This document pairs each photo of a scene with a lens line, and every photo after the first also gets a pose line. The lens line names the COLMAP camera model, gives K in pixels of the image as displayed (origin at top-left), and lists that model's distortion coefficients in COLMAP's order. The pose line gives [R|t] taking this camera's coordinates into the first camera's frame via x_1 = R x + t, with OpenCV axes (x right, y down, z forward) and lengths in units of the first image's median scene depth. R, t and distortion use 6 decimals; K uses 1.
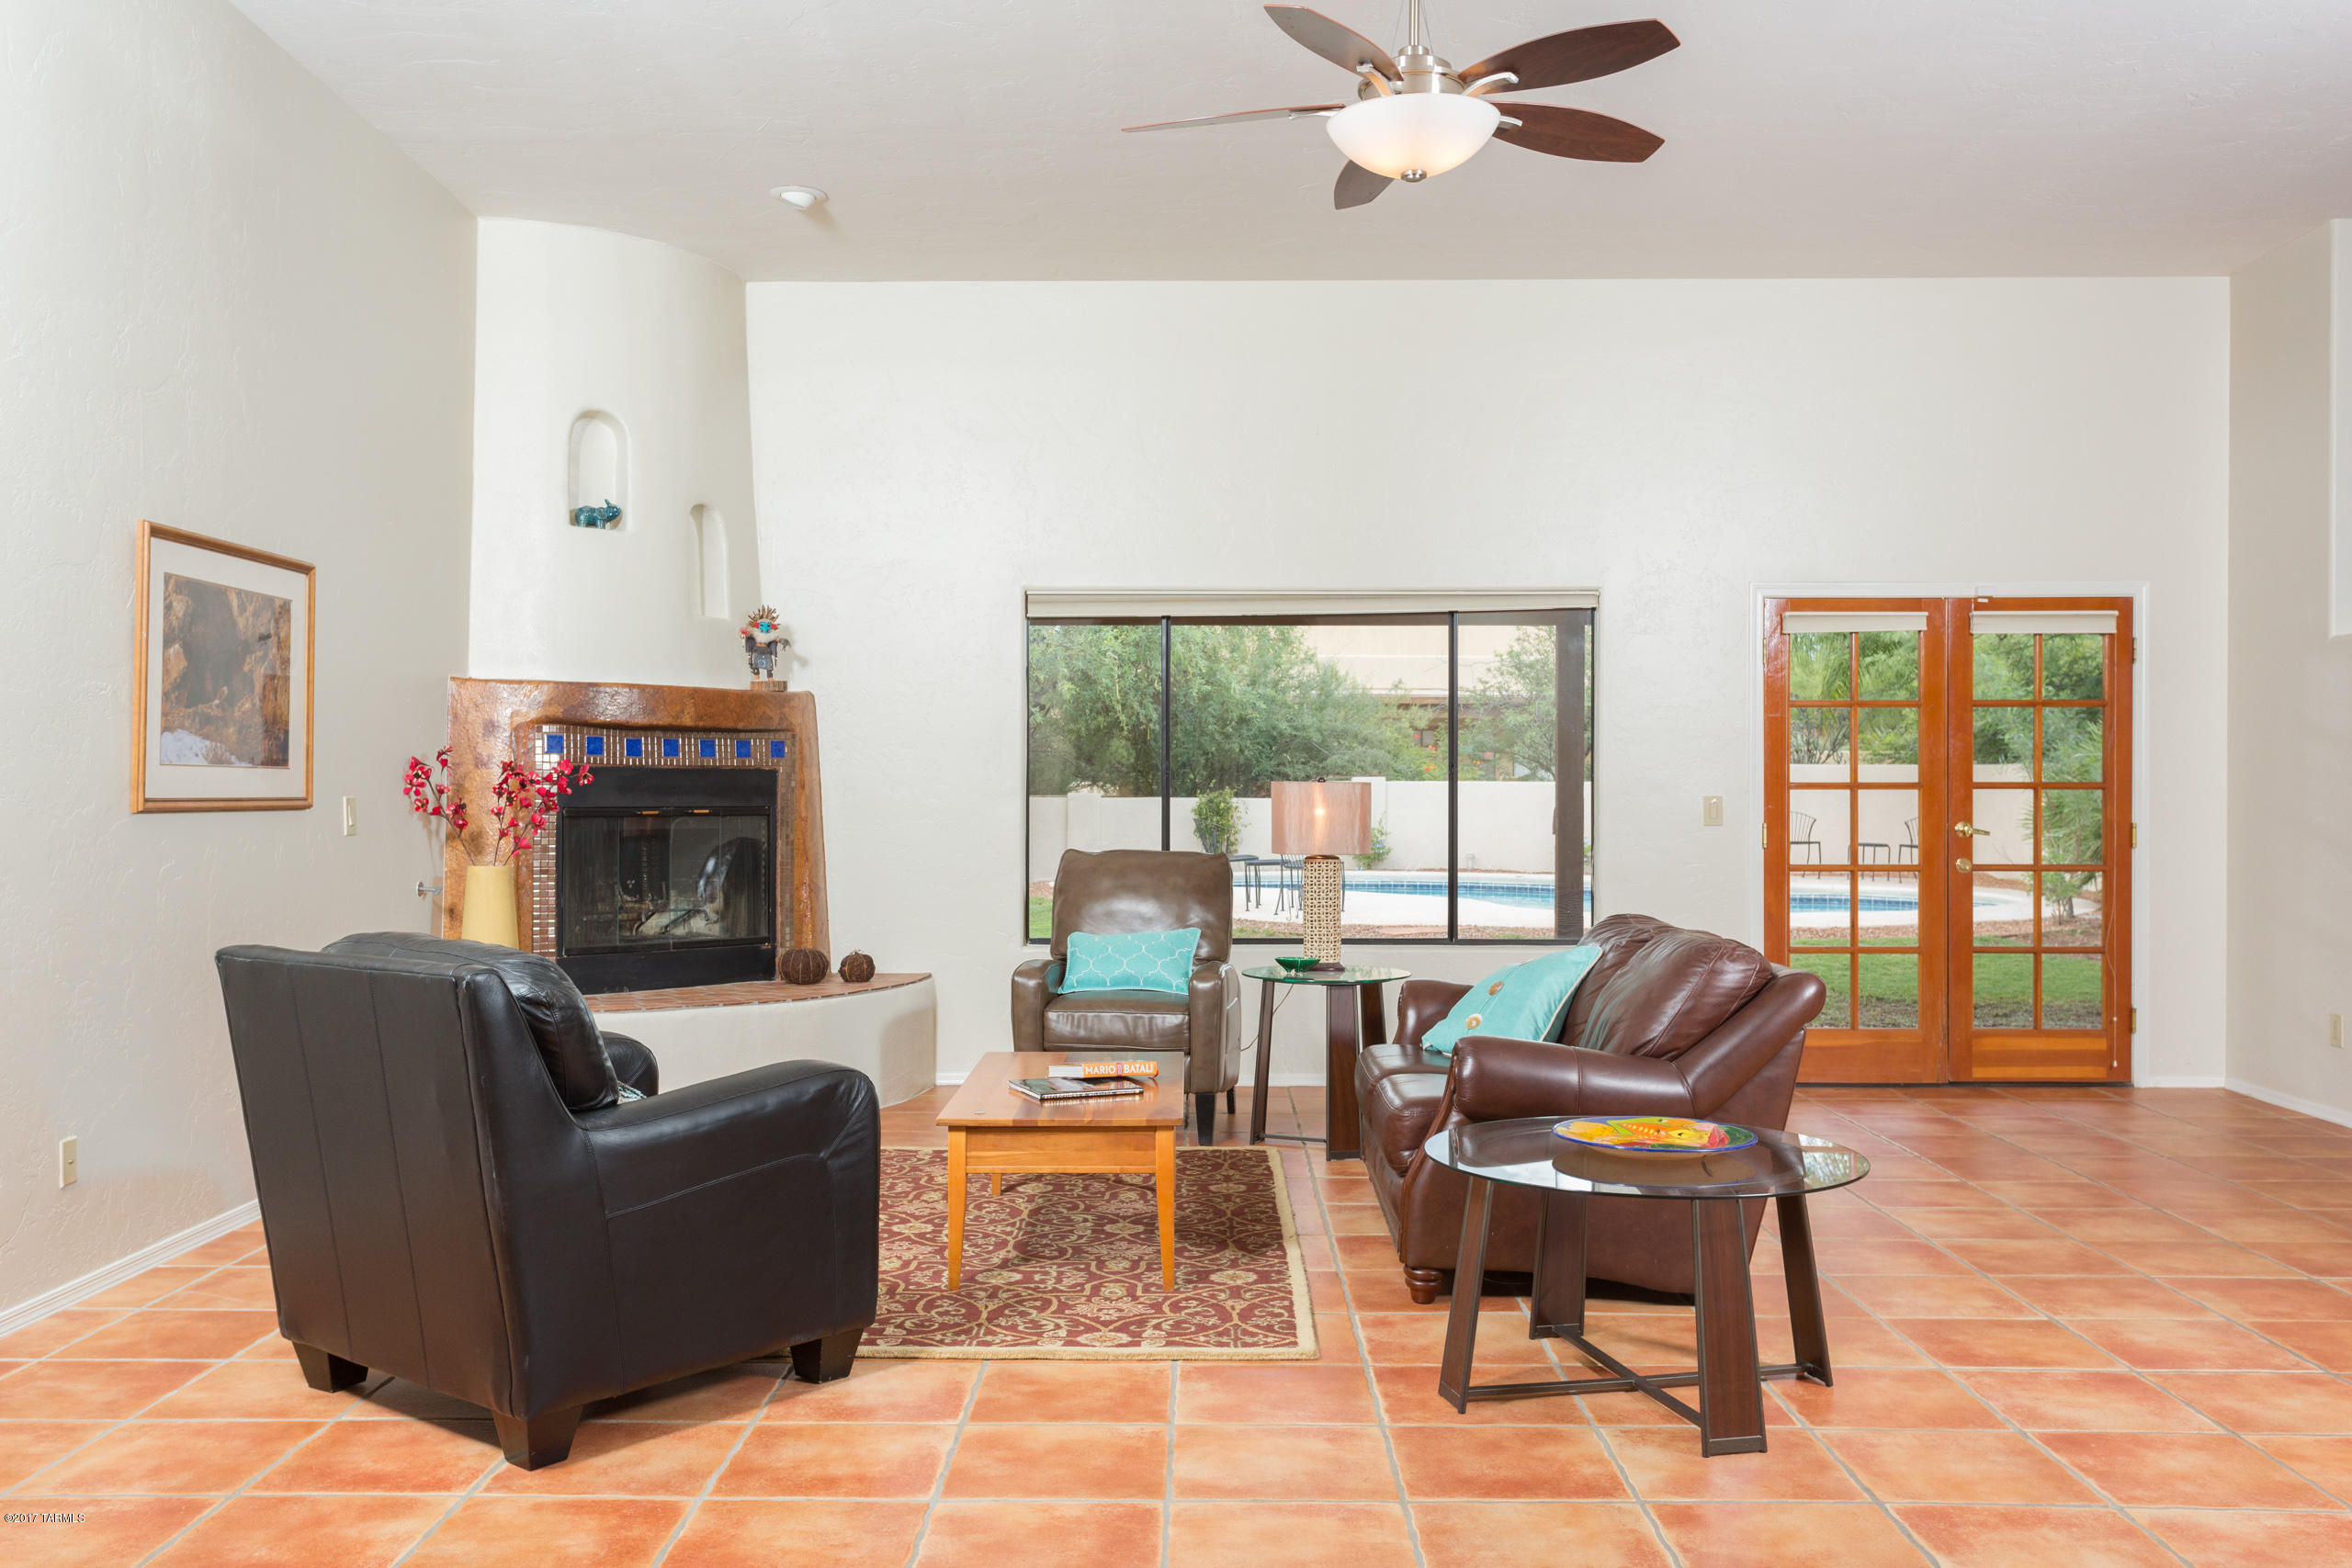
lens RADIAL K [[2014.3, 0, 1176.0], [0, 2014.3, 784.0], [0, 0, 1]] dist [0.009191, -0.007860]
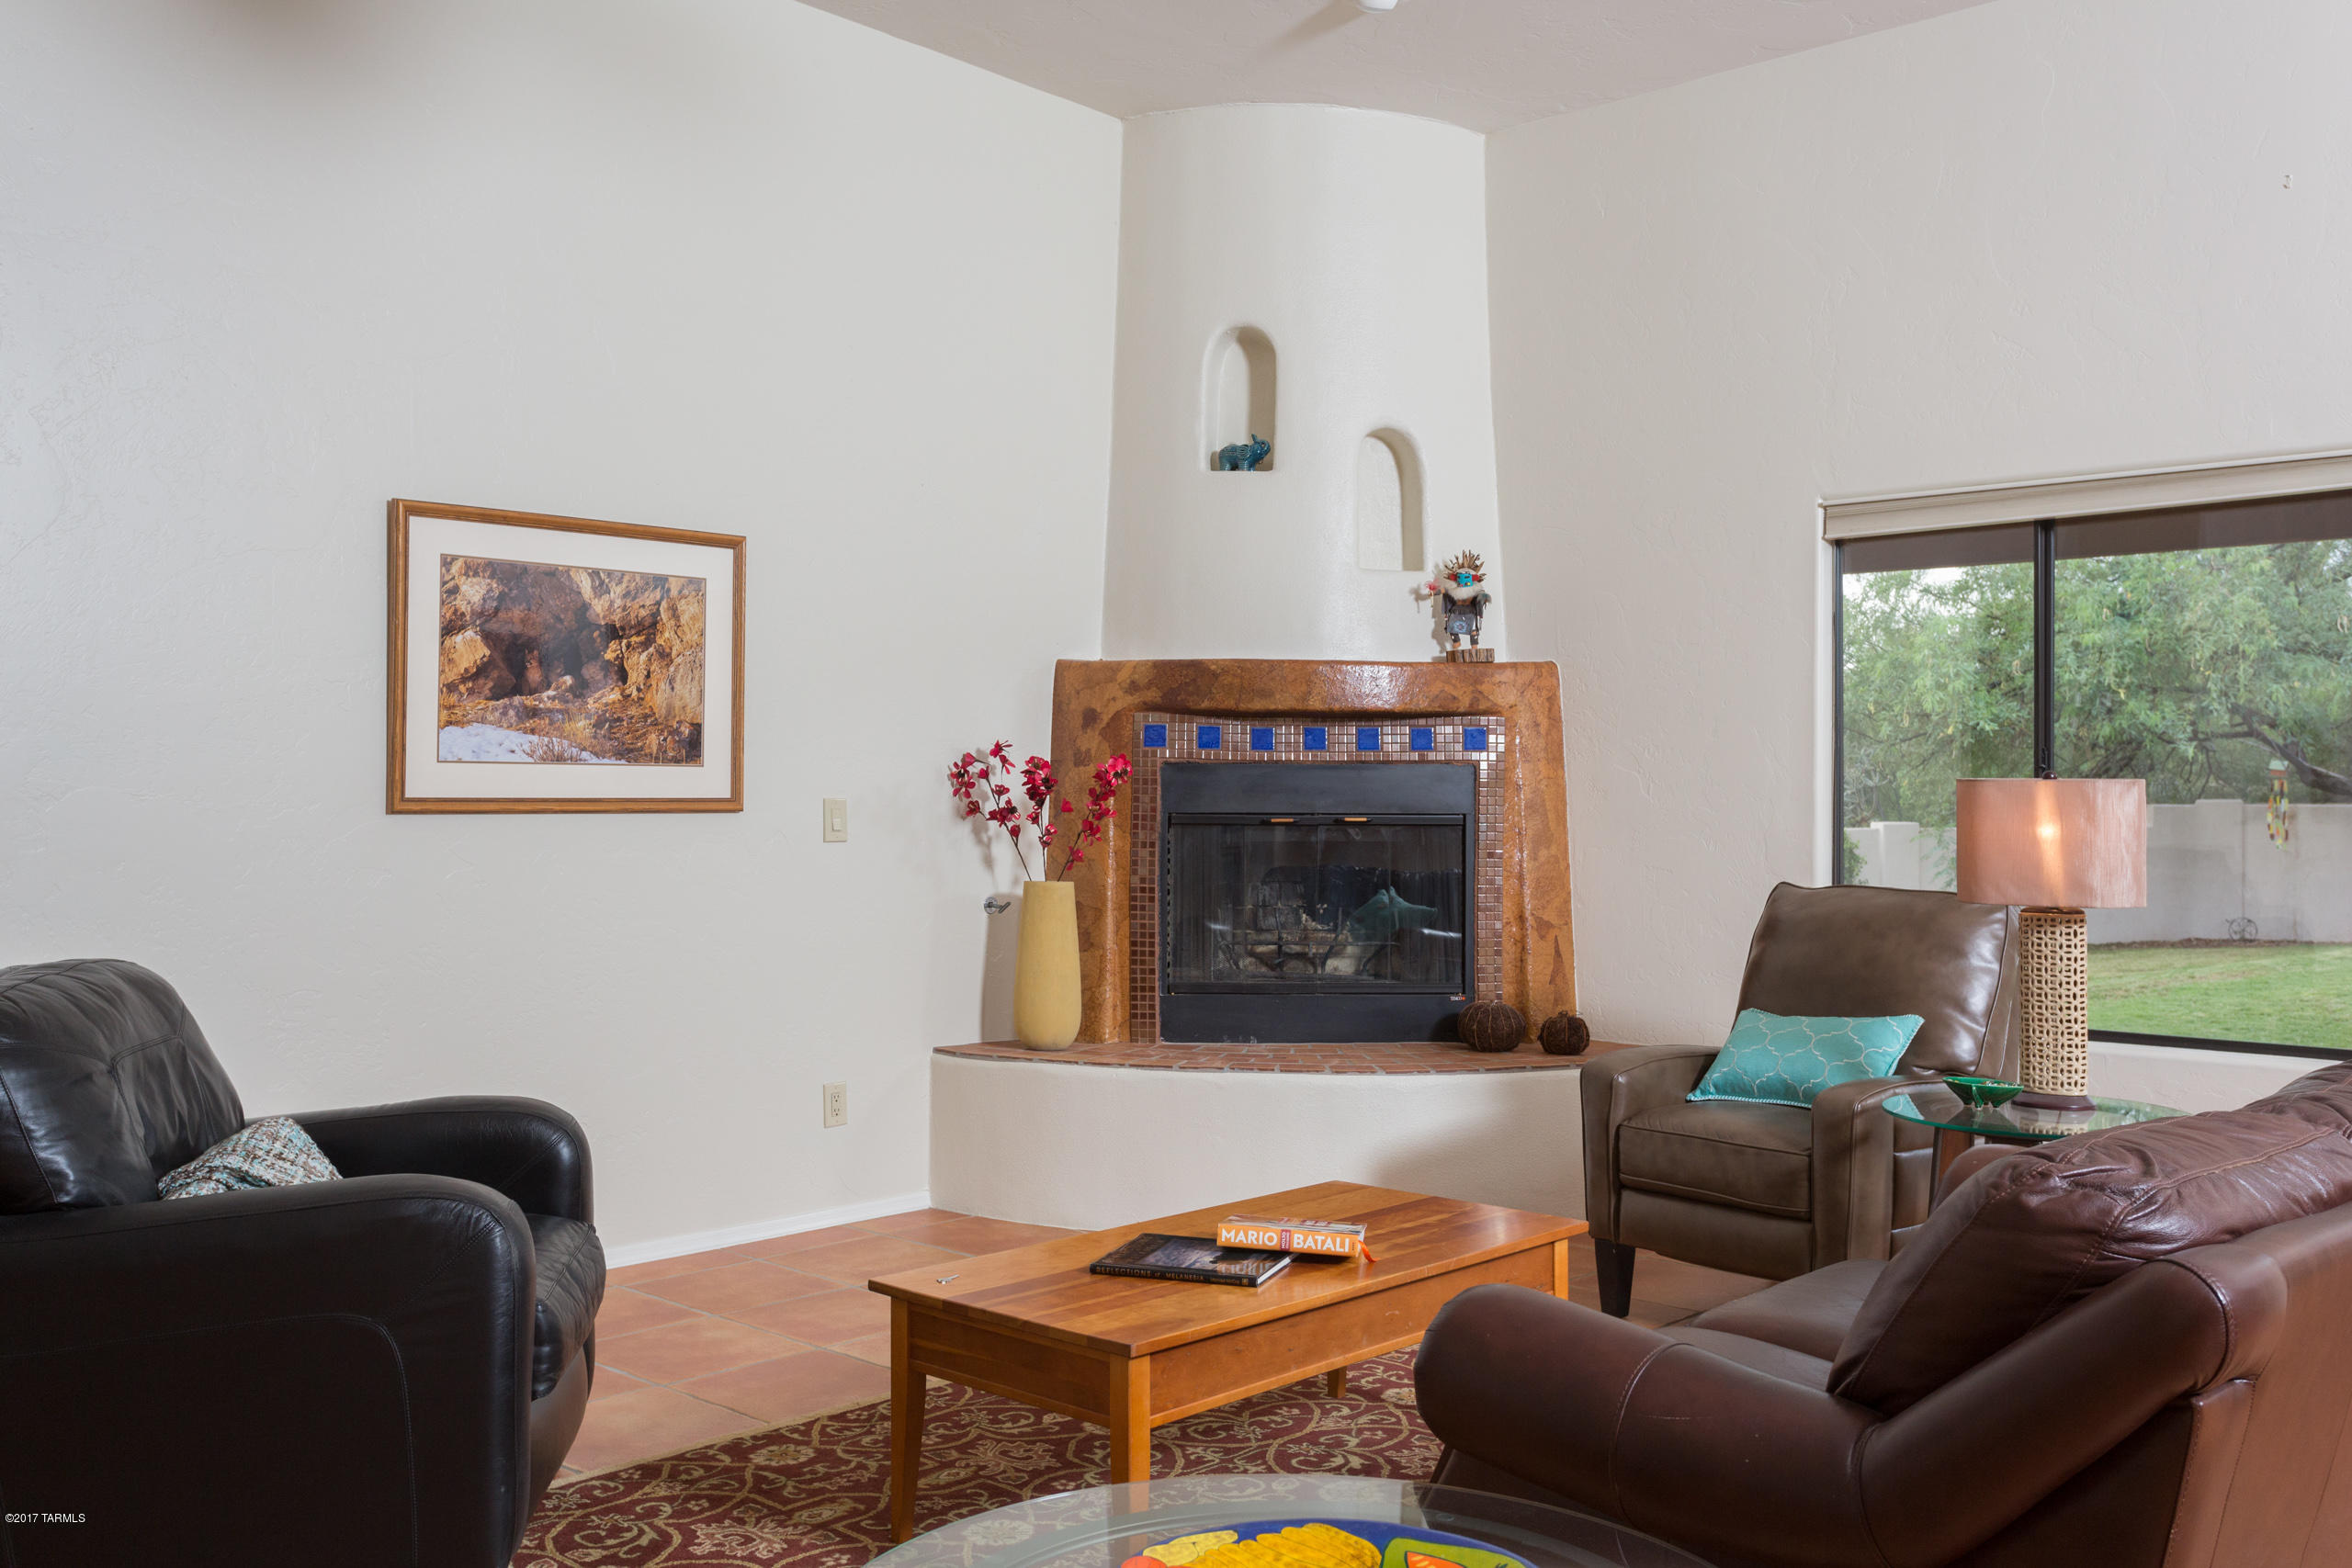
lens RADIAL K [[2096.8, 0, 1176.0], [0, 2096.8, 784.0], [0, 0, 1]] dist [-0.003937, -0.001434]
pose [[0.726530, -0.001610, -0.687132, 0.304682], [-0.000444, 0.999996, -0.002813, 0.002367], [0.687134, 0.002349, 0.726527, 0.402865]]
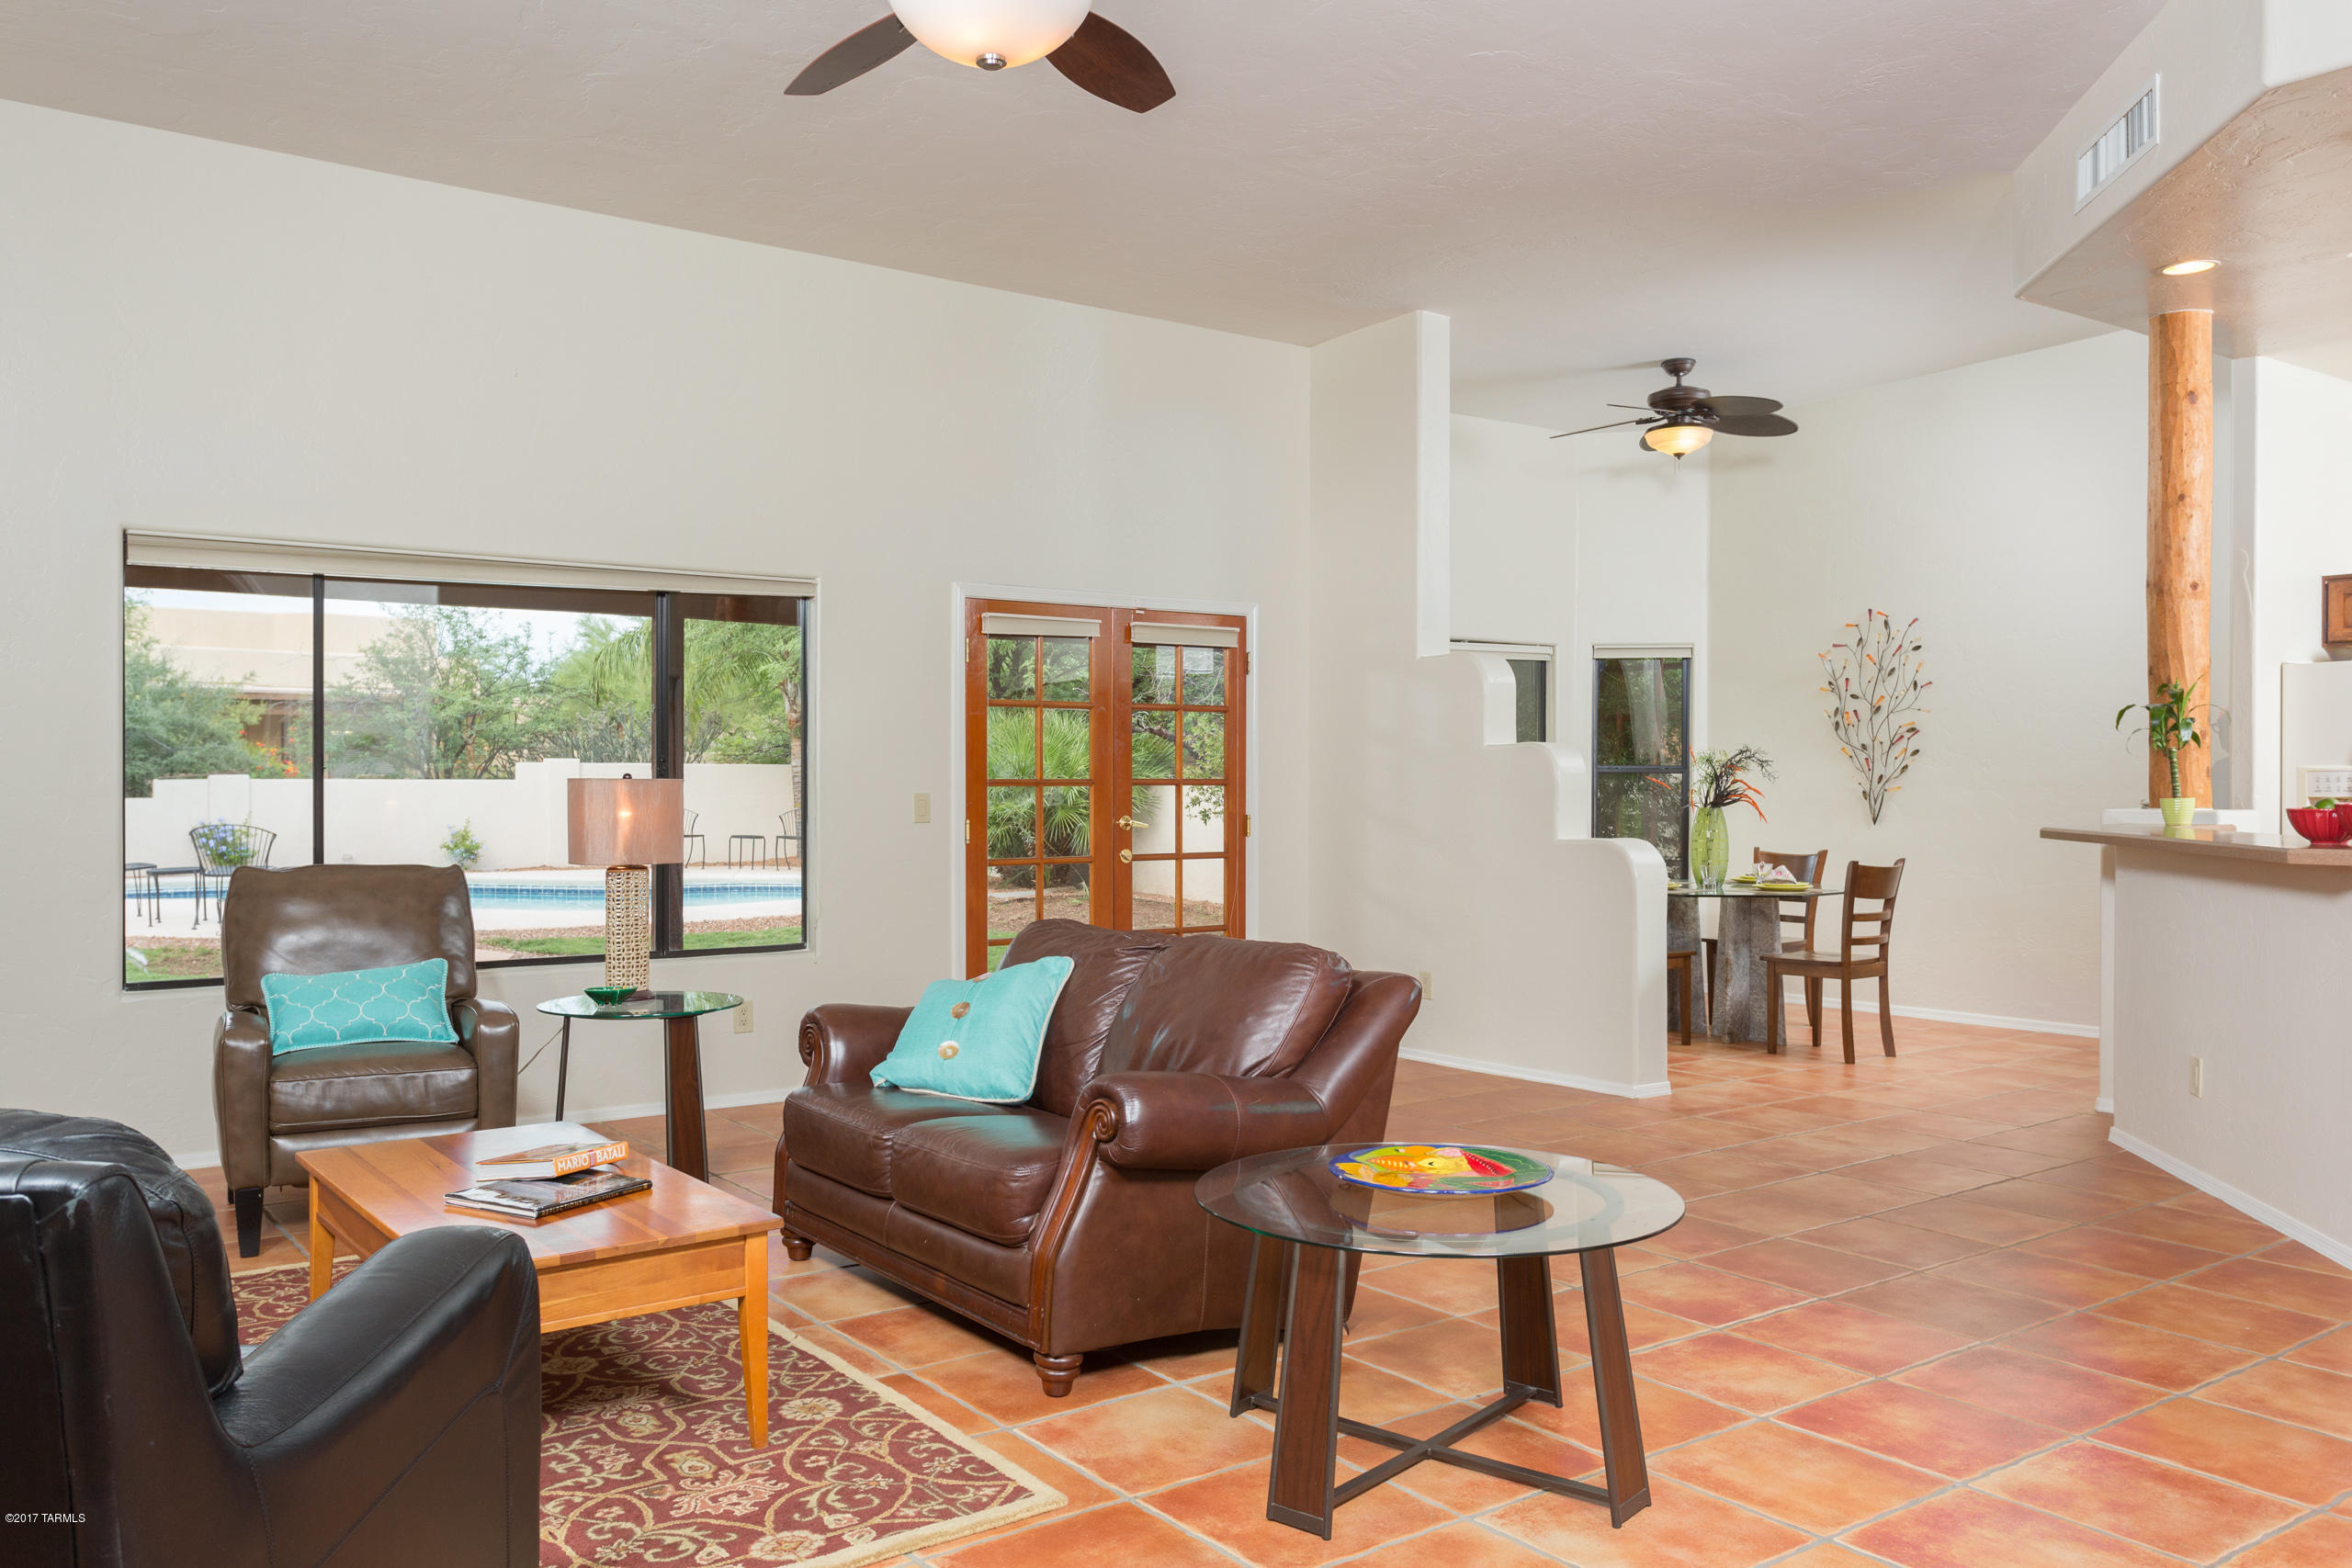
lens RADIAL K [[1796.5, 0, 1176.0], [0, 1796.5, 784.0], [0, 0, 1]] dist [0.000798, 0.004992]
pose [[0.798947, -0.002710, 0.601395, -0.201540], [0.001984, 0.999996, 0.001870, 0.000214], [-0.601398, -0.000300, 0.798950, 0.257078]]
